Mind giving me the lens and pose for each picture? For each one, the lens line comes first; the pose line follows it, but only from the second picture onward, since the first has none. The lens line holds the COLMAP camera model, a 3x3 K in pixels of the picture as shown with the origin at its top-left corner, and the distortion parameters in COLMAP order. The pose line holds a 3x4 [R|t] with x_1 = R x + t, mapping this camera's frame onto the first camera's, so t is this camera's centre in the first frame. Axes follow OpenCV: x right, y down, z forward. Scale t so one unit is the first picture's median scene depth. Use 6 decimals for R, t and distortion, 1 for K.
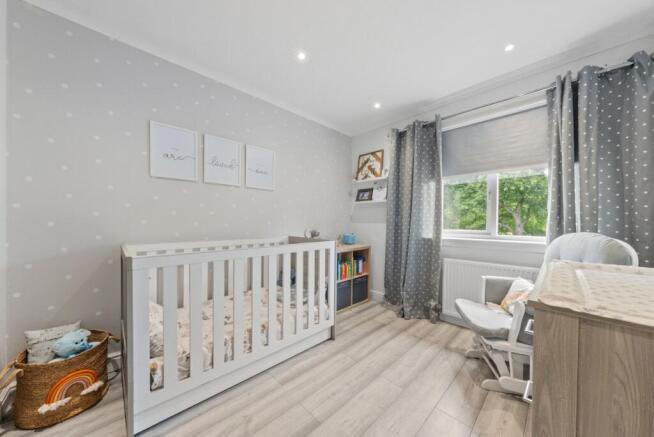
lens RADIAL K [[225.0, 0, 325.2], [0, 225.0, 221.0], [0, 0, 1]] dist [-0.000627, 0.000019]
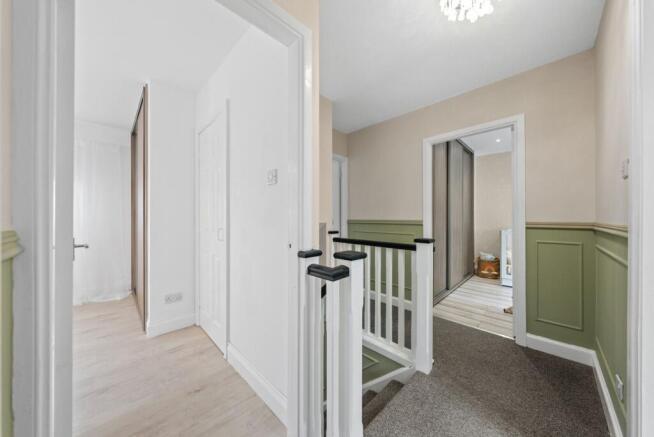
lens RADIAL K [[225.0, 0, 325.2], [0, 225.0, 221.0], [0, 0, 1]] dist [-0.000627, 0.000019]
pose [[0.016710, -0.002674, -0.999857, 2.360040], [-0.002149, 0.999994, -0.002710, 0.028650], [0.999858, 0.002193, 0.016704, -1.623692]]
